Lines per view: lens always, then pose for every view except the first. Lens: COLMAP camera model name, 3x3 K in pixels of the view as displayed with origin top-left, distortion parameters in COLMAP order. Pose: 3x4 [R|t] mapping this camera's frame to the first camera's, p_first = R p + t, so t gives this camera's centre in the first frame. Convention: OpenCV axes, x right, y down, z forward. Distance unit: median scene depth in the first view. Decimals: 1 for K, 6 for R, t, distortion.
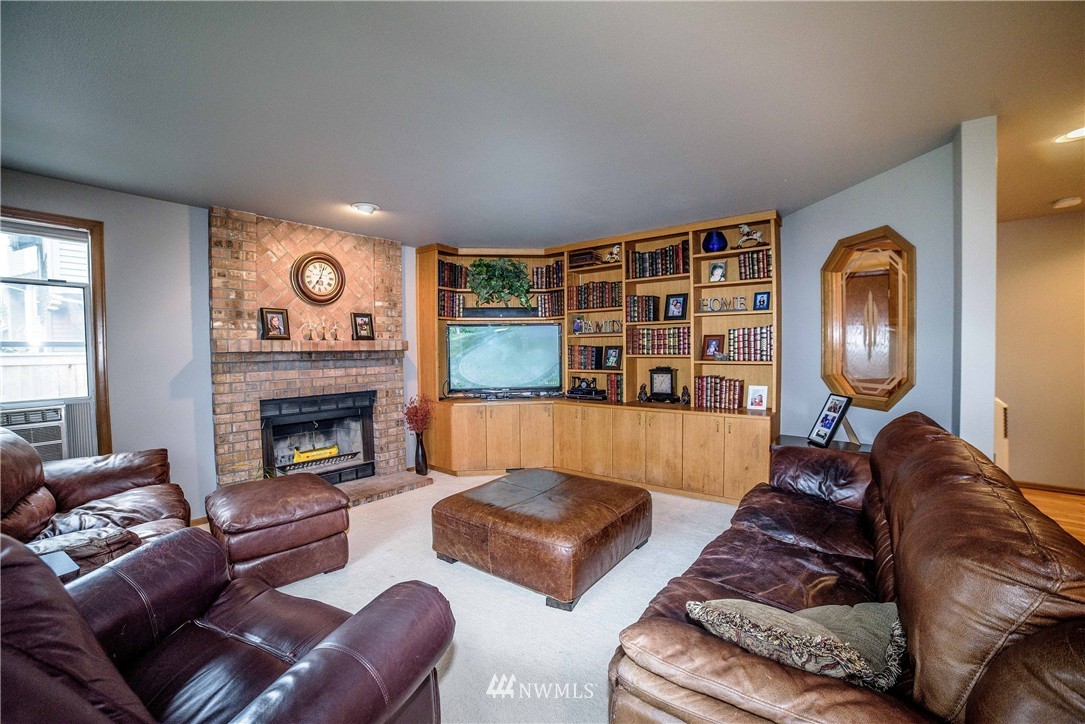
lens RADIAL K [[440.2, 0, 542.5], [0, 440.2, 362.0], [0, 0, 1]] dist [-0.042965, 0.000170]
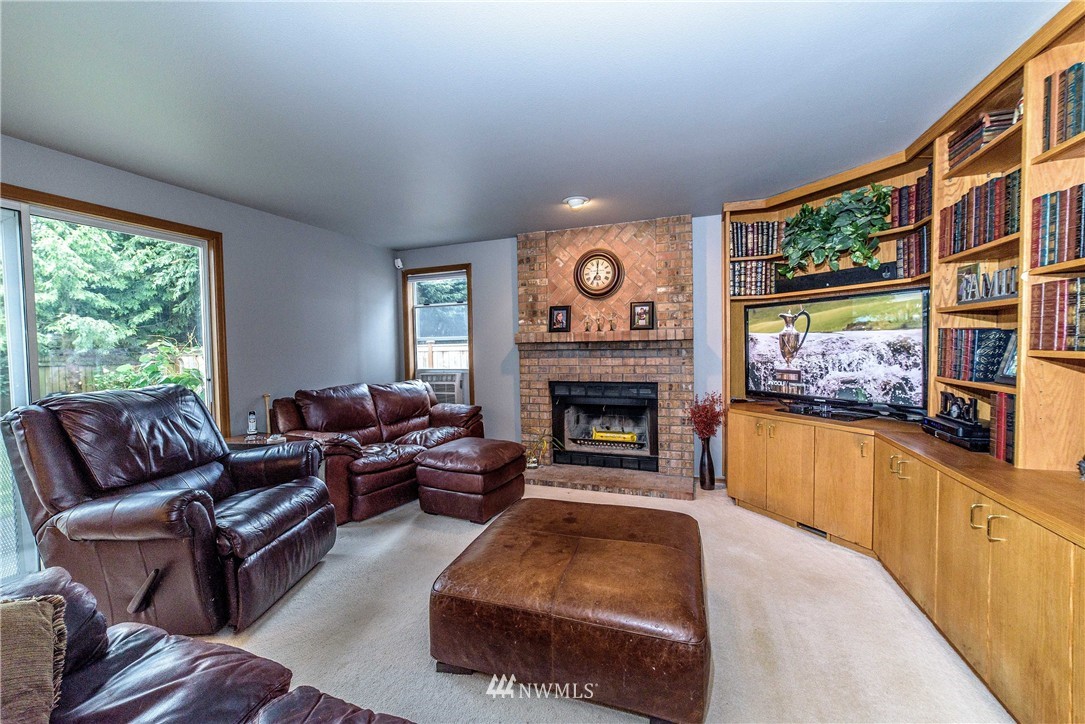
lens RADIAL K [[440.2, 0, 542.5], [0, 440.2, 362.0], [0, 0, 1]] dist [-0.042965, 0.000170]
pose [[0.316372, 0.046677, -0.947486, 0.474003], [-0.014050, 0.998910, 0.044519, -0.019741], [0.948531, -0.000772, 0.316683, 0.509529]]
